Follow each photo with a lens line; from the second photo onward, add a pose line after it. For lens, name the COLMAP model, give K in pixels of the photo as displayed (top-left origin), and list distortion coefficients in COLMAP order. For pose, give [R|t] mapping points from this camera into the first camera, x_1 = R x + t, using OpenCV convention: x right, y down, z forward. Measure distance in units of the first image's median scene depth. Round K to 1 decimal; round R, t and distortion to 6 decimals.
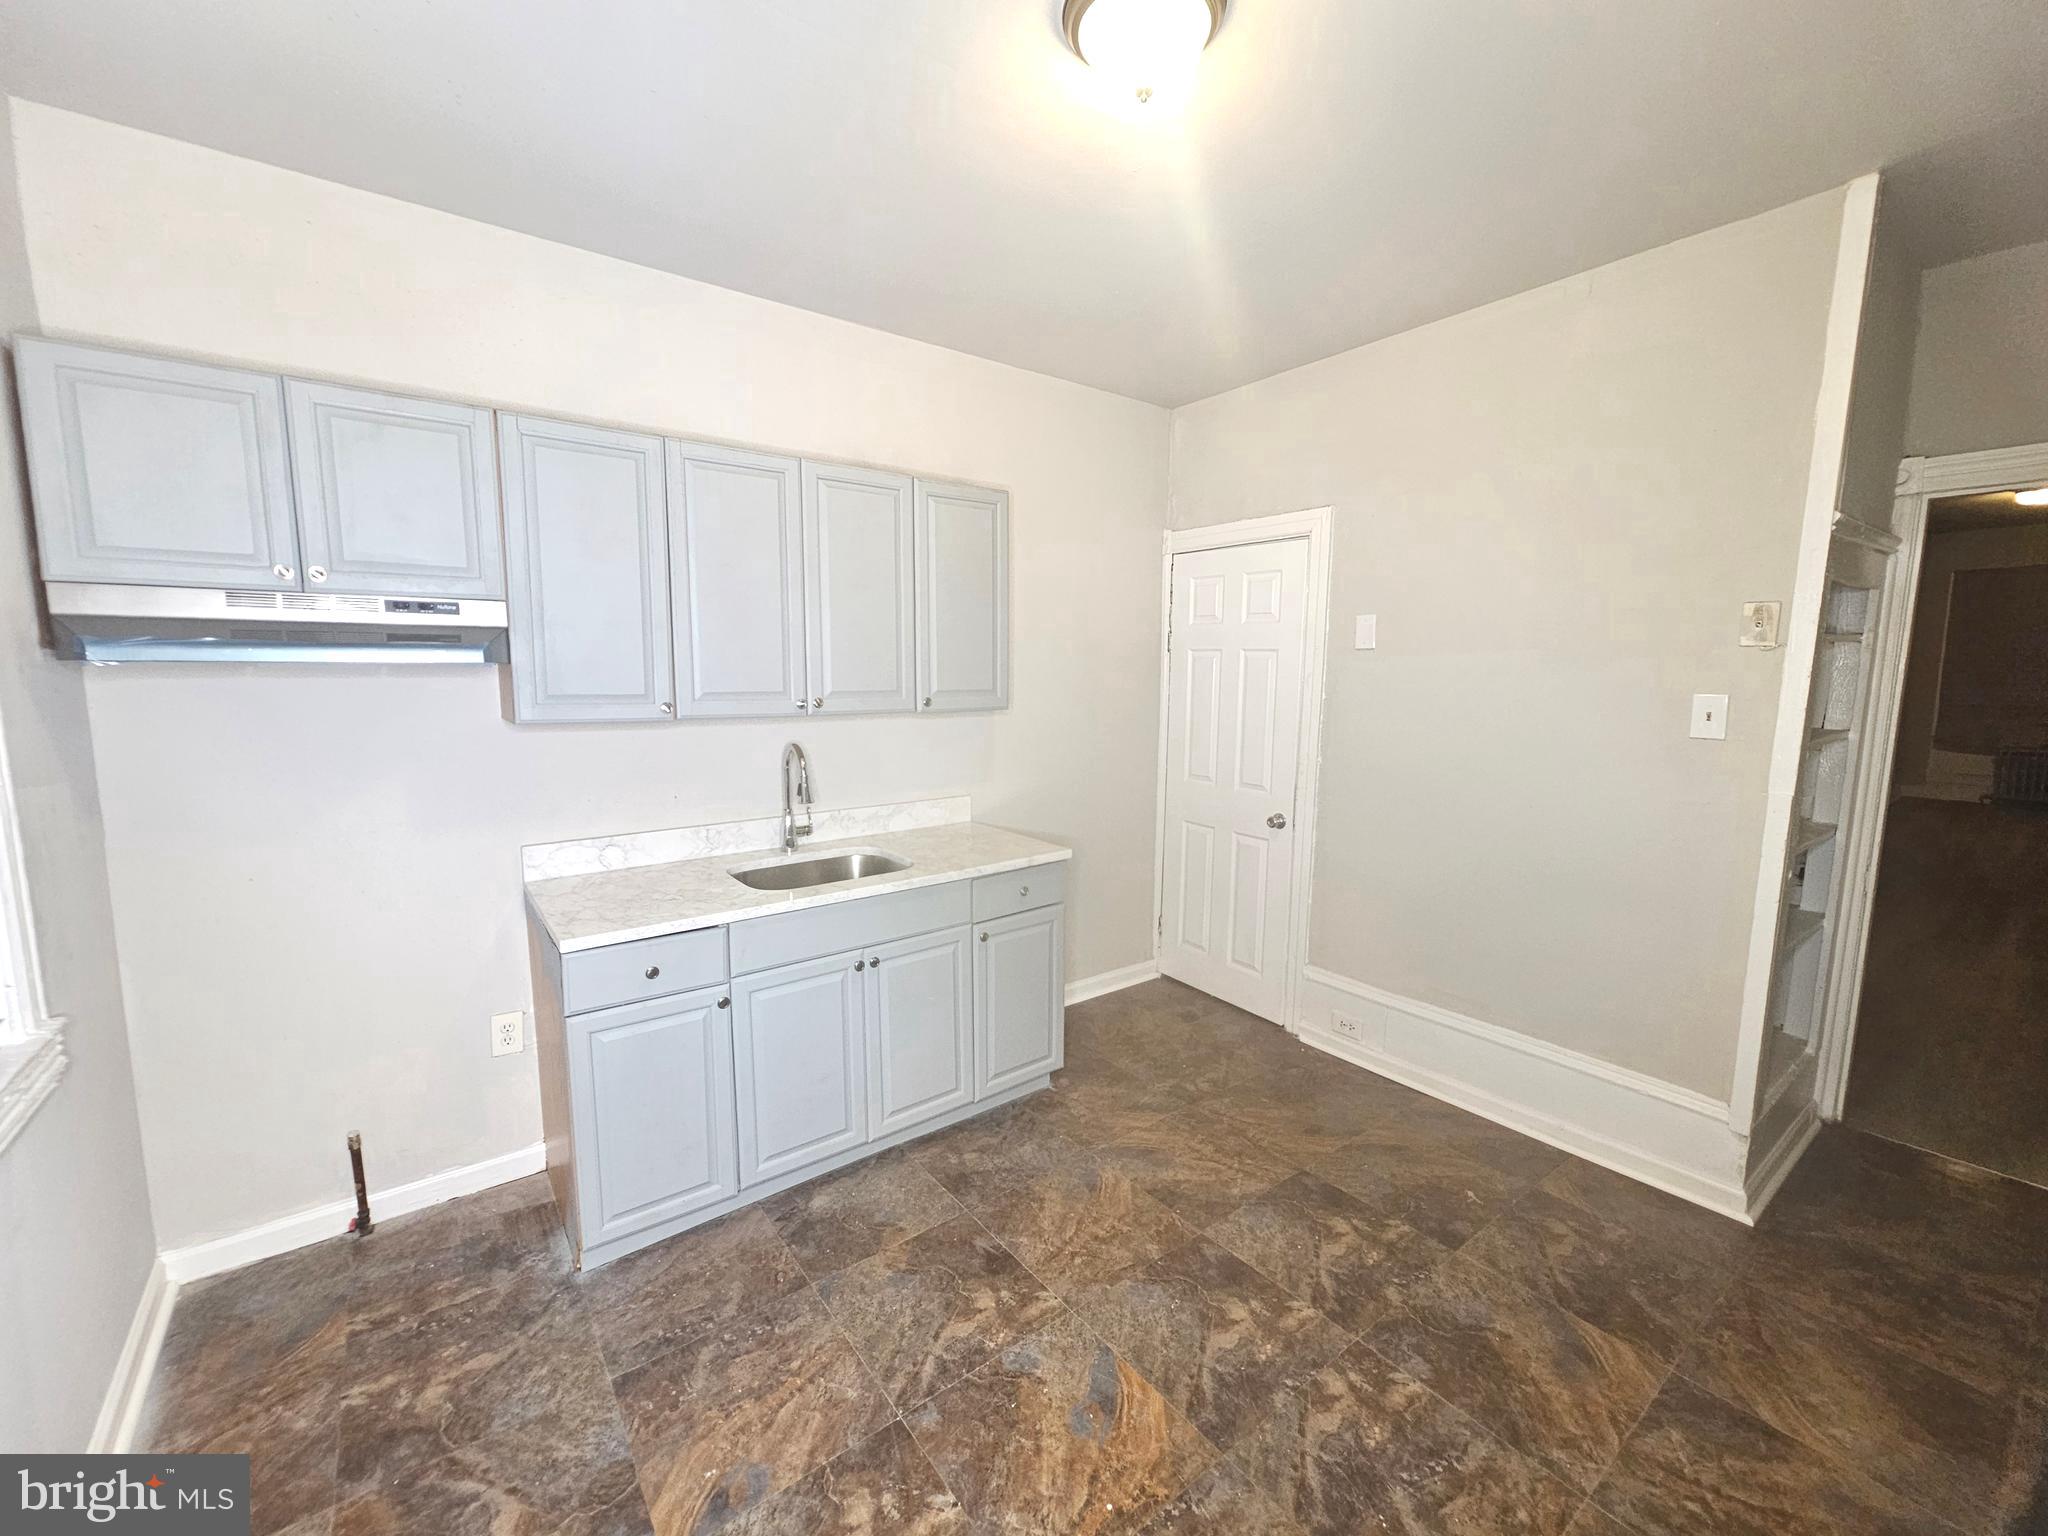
lens RADIAL K [[834.1, 0, 1024.0], [0, 834.1, 768.0], [0, 0, 1]] dist [-0.001289, 0.000386]
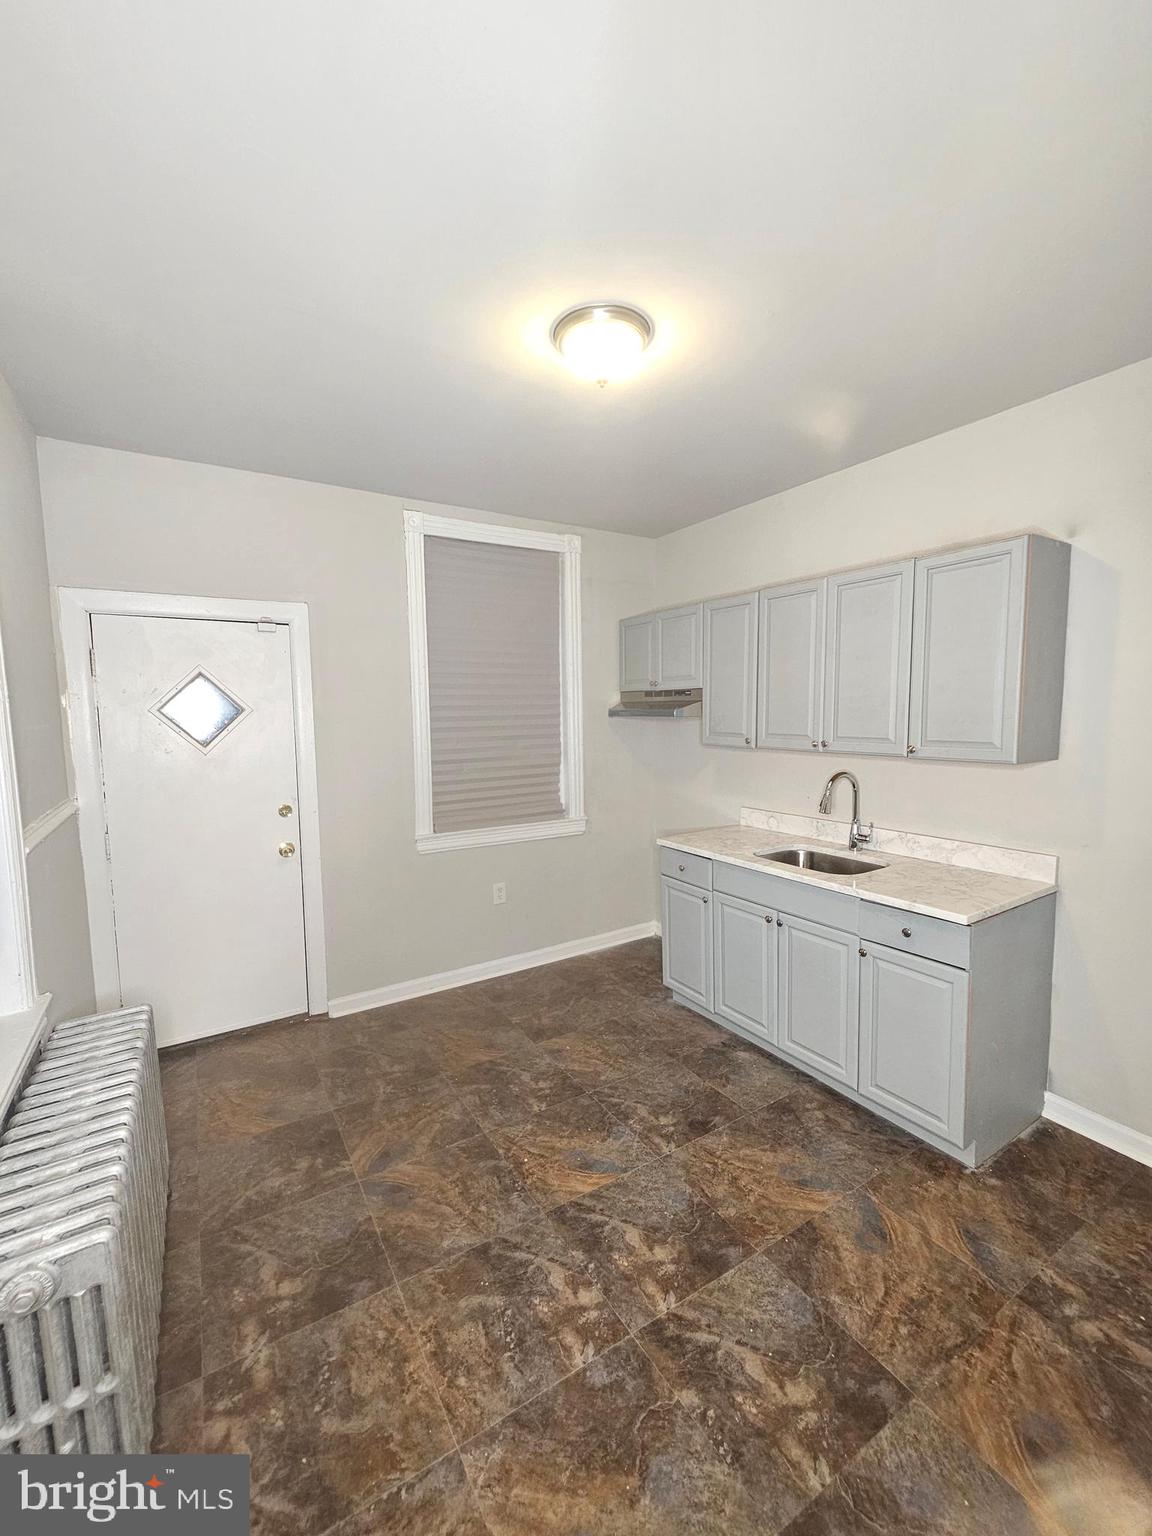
lens RADIAL K [[625.6, 0, 576.0], [0, 625.6, 768.0], [0, 0, 1]] dist [-0.001289, 0.000386]
pose [[-0.090212, 0.091760, -0.991686, 1.106653], [-0.110398, 0.988688, 0.101526, -0.128012], [0.989785, 0.118639, -0.079062, 0.861958]]
